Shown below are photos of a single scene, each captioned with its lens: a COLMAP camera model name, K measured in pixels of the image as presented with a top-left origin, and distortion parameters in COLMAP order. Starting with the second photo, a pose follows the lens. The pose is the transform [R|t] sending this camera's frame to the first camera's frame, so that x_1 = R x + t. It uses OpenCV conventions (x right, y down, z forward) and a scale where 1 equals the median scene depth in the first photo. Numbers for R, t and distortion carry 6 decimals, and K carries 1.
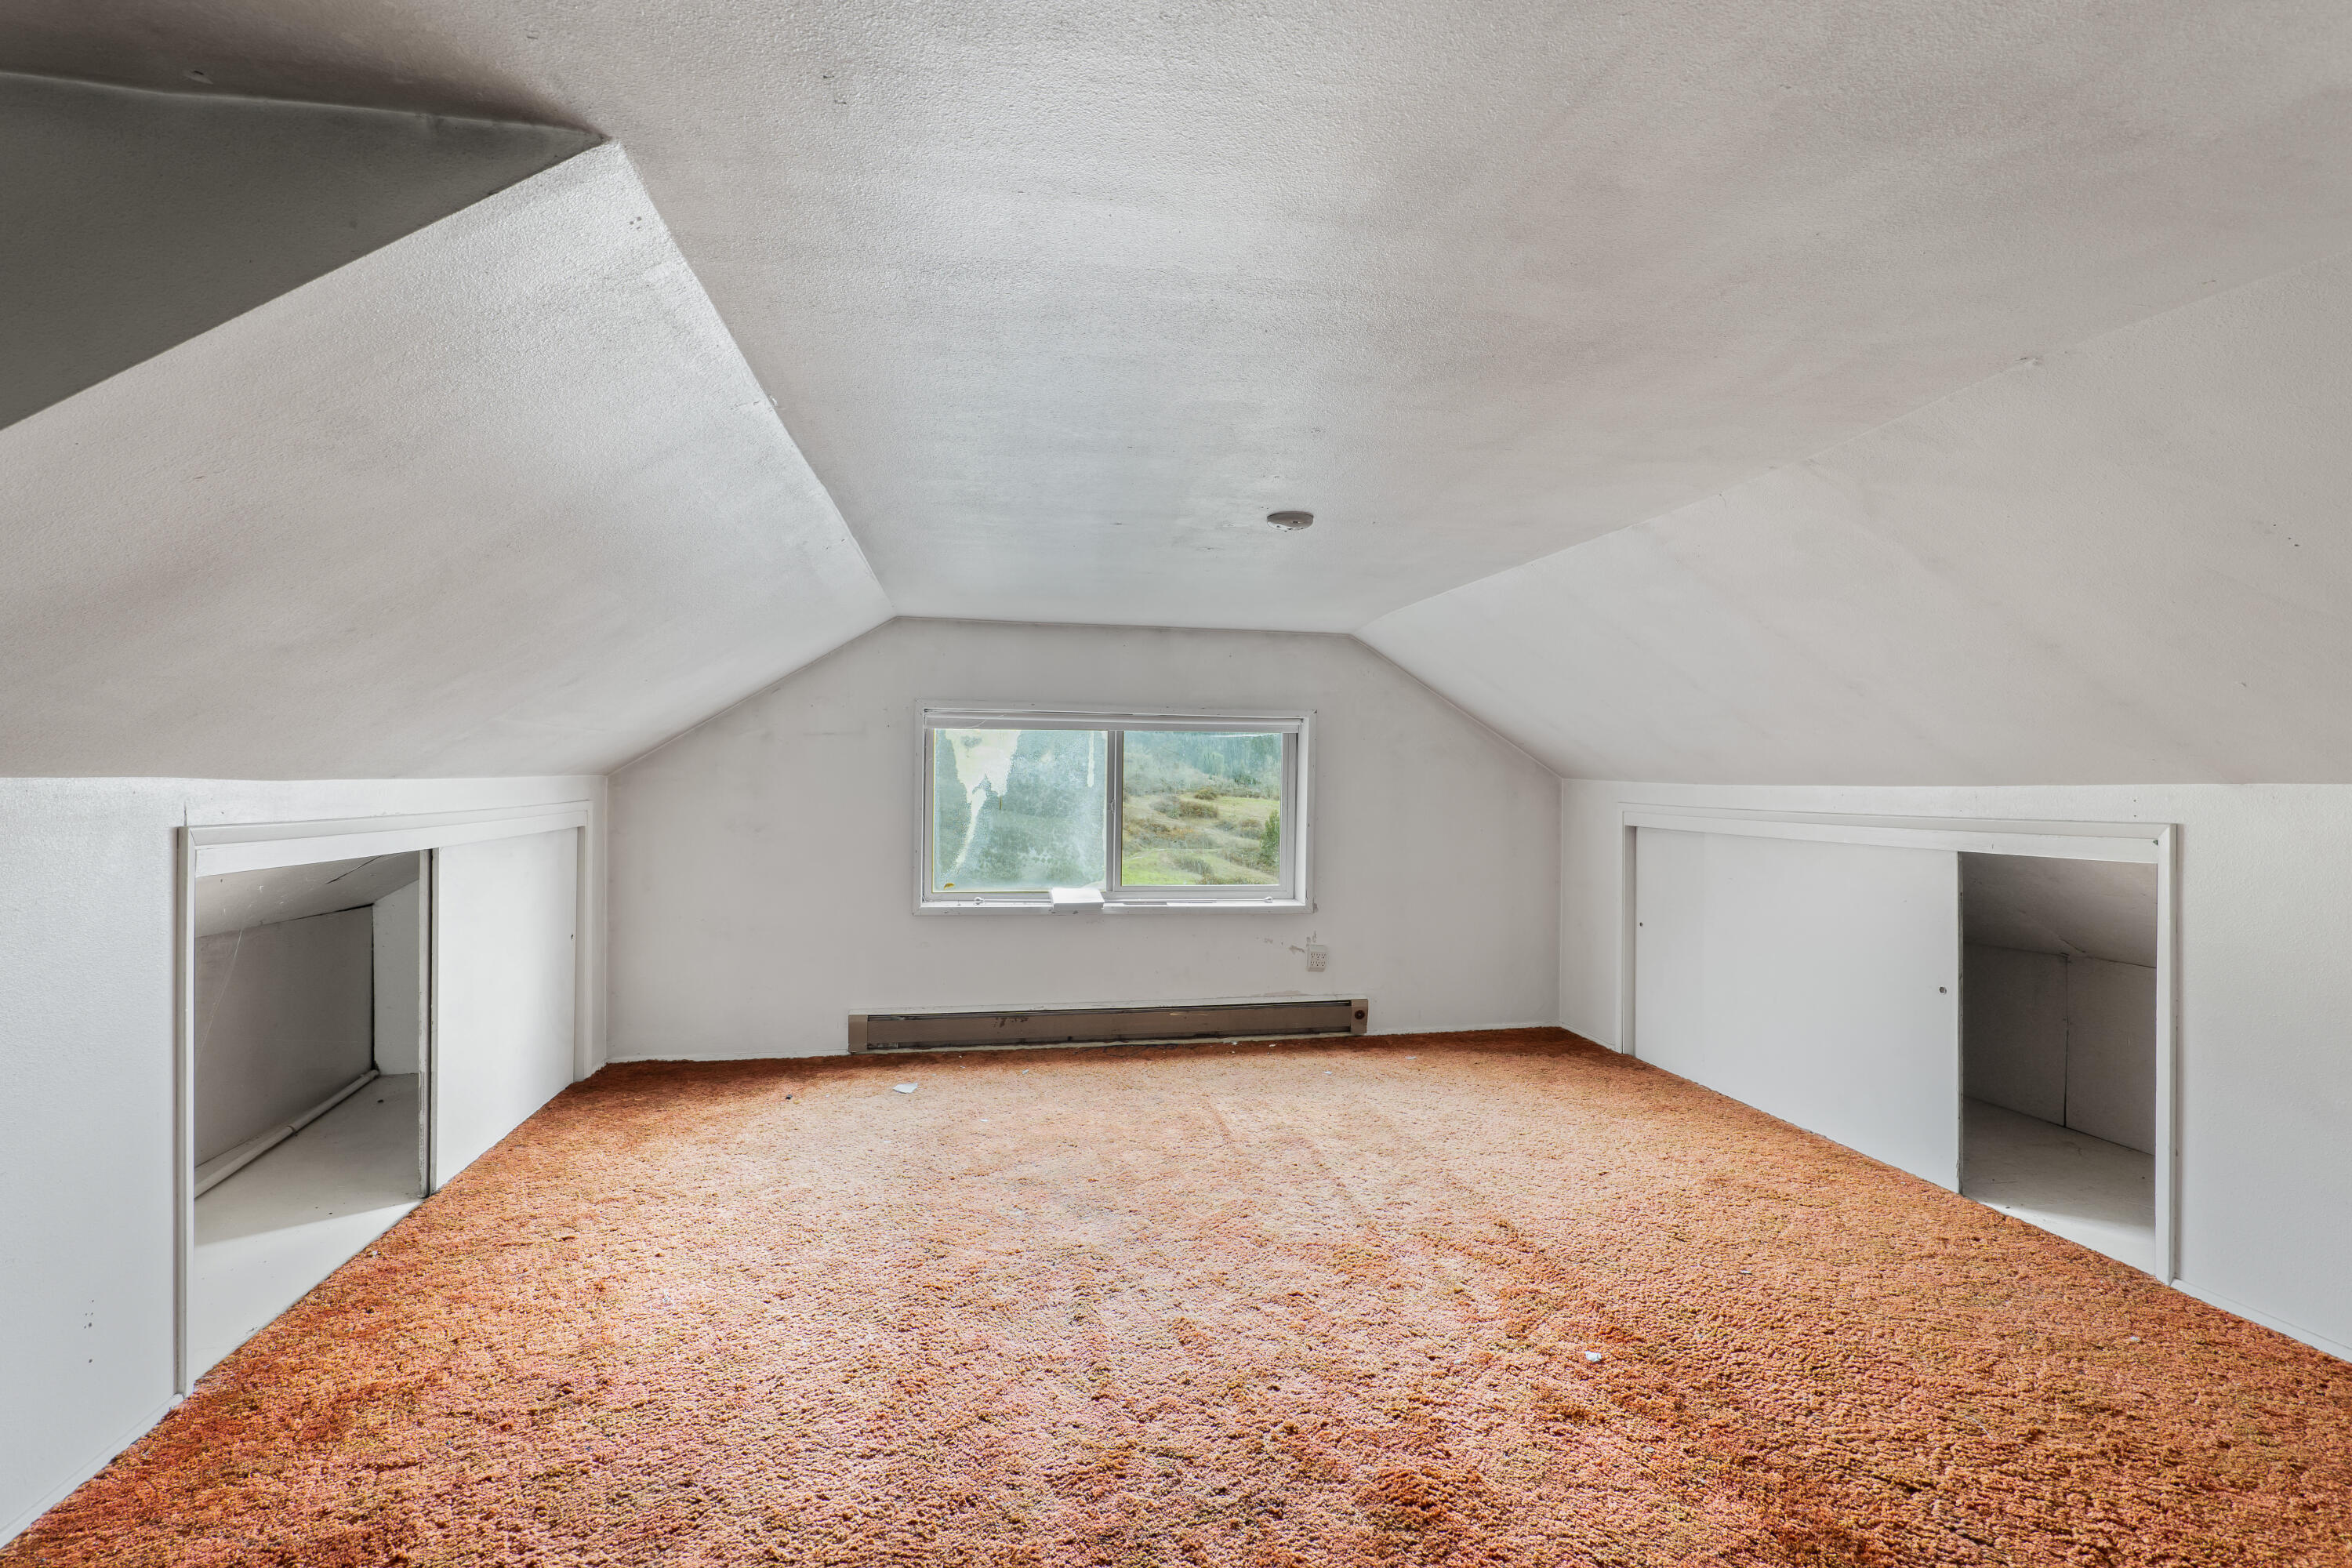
lens RADIAL K [[1110.2, 0, 1192.4], [0, 1110.2, 799.0], [0, 0, 1]] dist [-0.021591, 0.006831]
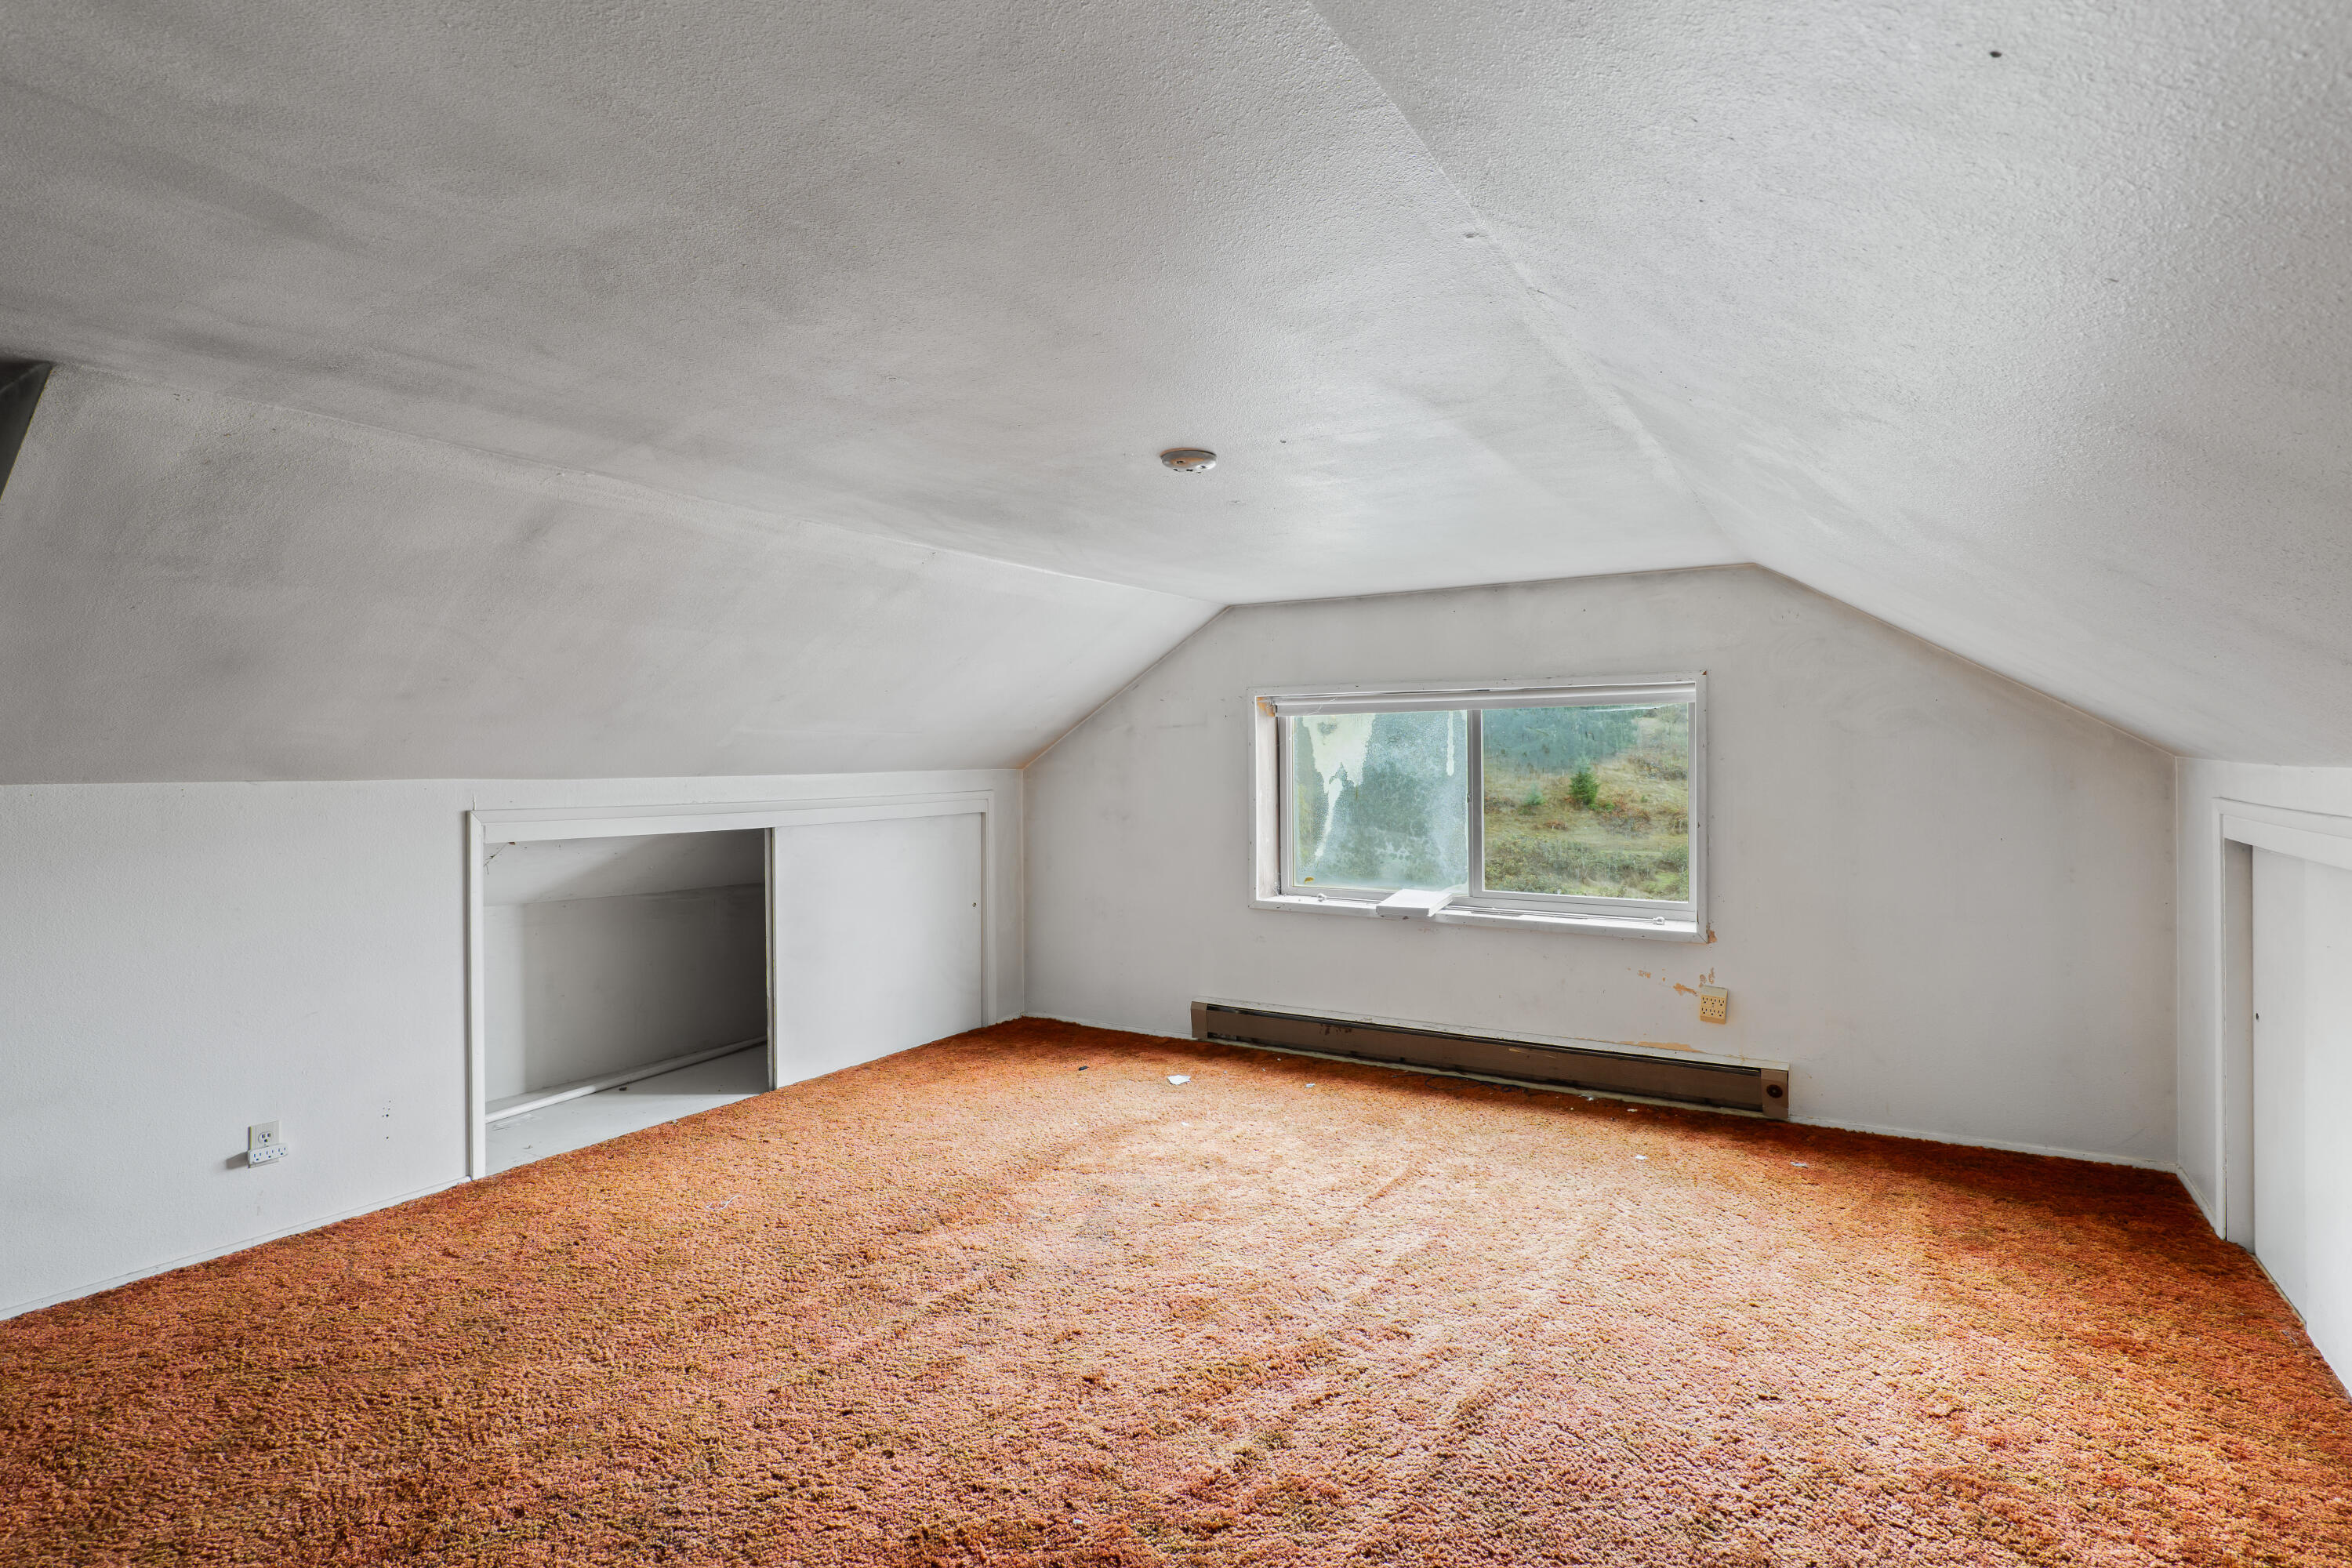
lens RADIAL K [[1142.7, 0, 1176.0], [0, 1142.7, 784.0], [0, 0, 1]] dist [-0.023976, 0.008200]
pose [[0.738461, -0.000468, -0.674296, 0.390318], [0.001074, 0.999999, 0.000482, -0.005297], [0.674295, -0.001081, 0.738461, 0.214639]]
